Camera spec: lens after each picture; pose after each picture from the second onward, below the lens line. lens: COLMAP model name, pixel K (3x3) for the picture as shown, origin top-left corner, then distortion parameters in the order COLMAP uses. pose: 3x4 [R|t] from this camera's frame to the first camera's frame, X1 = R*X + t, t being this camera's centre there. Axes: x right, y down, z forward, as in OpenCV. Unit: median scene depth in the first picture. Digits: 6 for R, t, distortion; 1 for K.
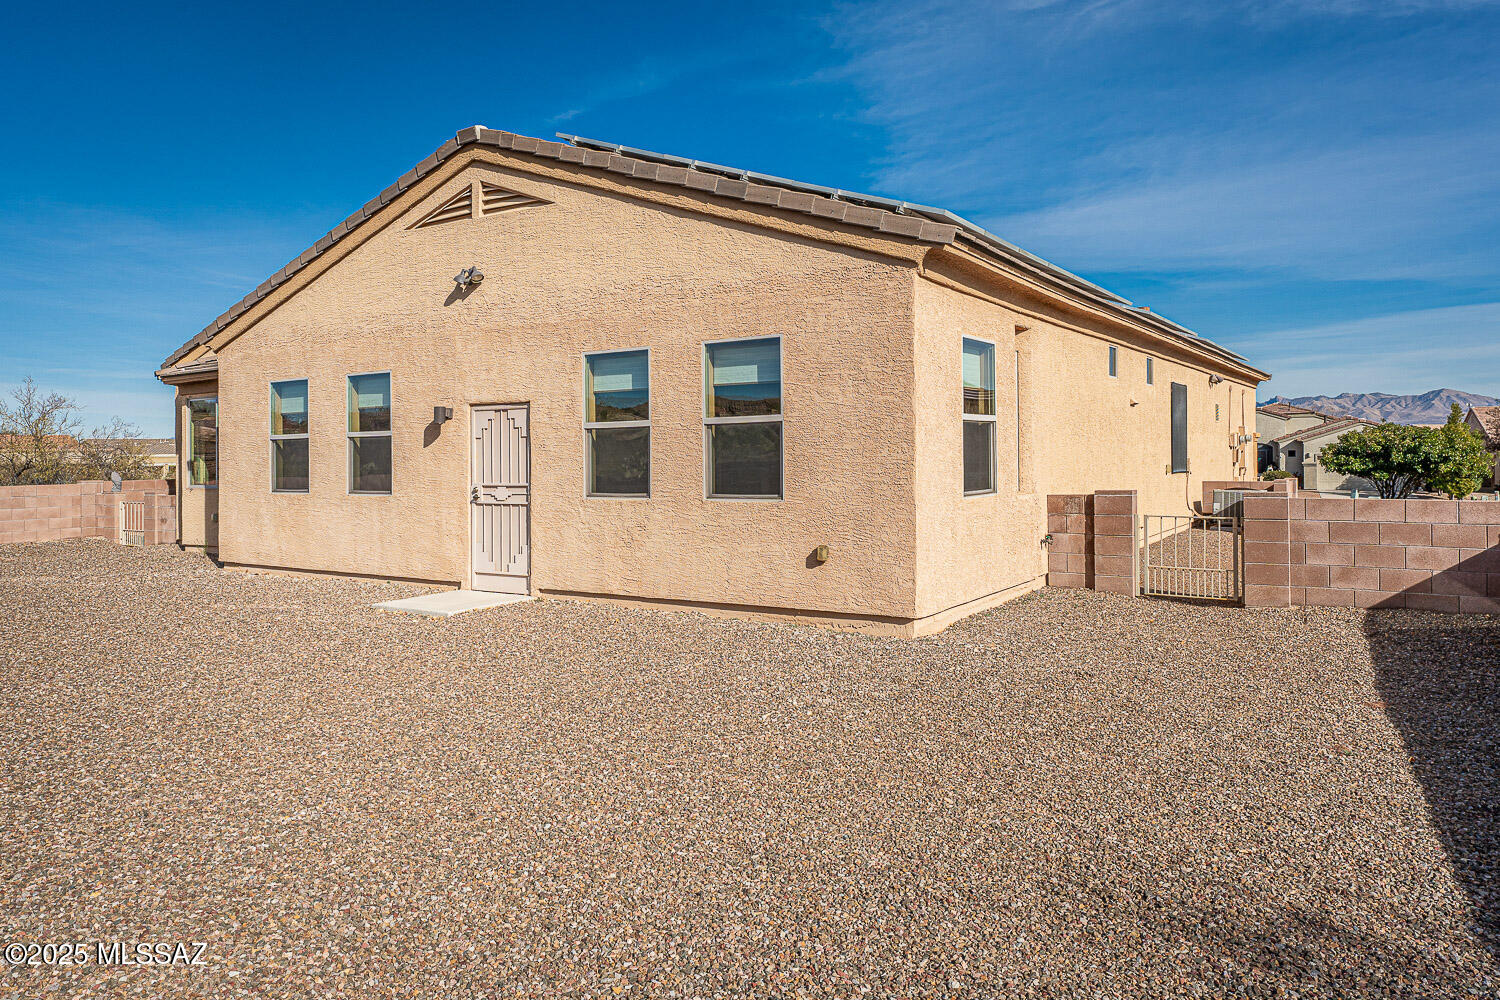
lens RADIAL K [[1000.1, 0, 747.1], [0, 1000.1, 451.7], [0, 0, 1]] dist [0.003605, -0.000242]
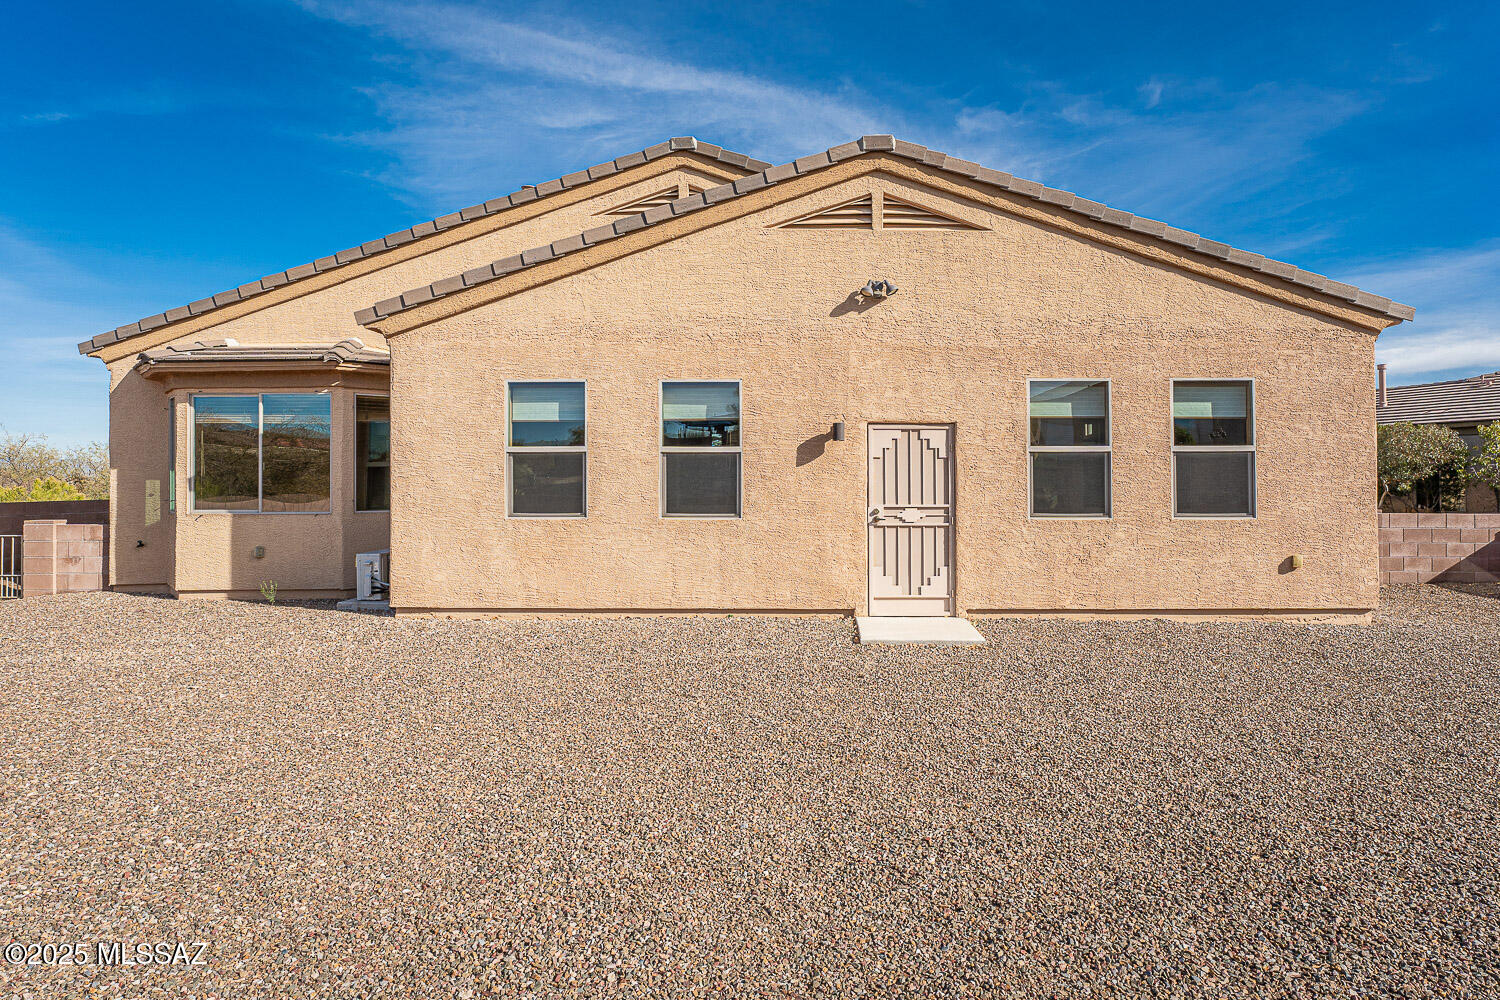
lens RADIAL K [[798.7, 0, 809.3], [0, 798.7, 478.9], [0, 0, 1]] dist [-0.002674, -0.000258]
pose [[0.845356, 0.016562, 0.533947, -0.758745], [-0.013508, 0.999862, -0.009628, 0.015335], [-0.534033, 0.000927, 0.845463, 0.398193]]
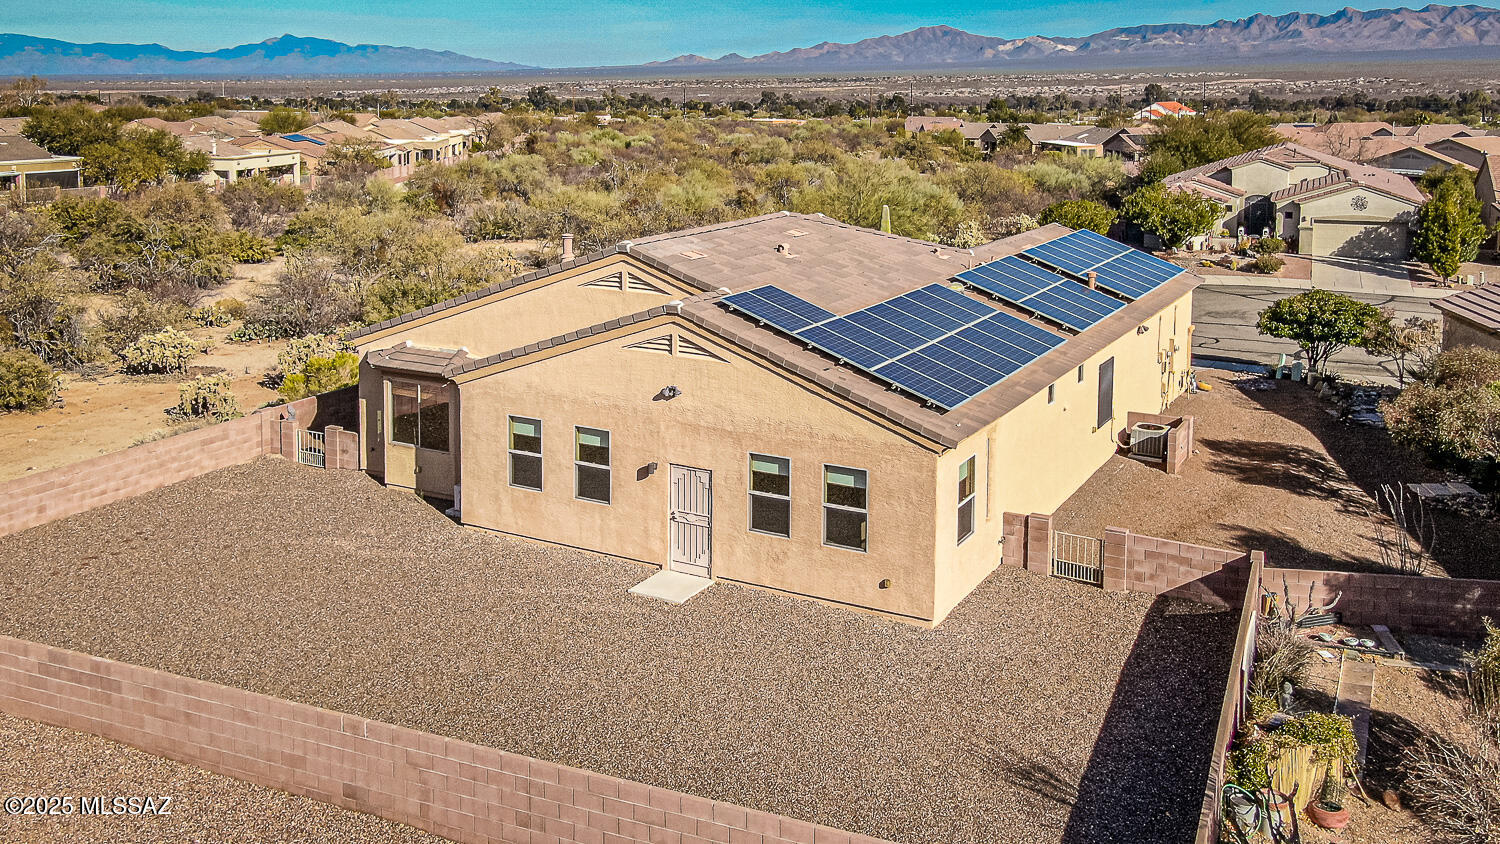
lens RADIAL K [[1322.2, 0, 757.1], [0, 1322.2, 189.6], [0, 0, 1]] dist [-0.001977, 0.003946]
pose [[0.996994, 0.009426, 0.076897, -0.317016], [-0.015496, 0.996776, 0.078724, -0.711489], [-0.075907, -0.079679, 0.993926, -1.238812]]
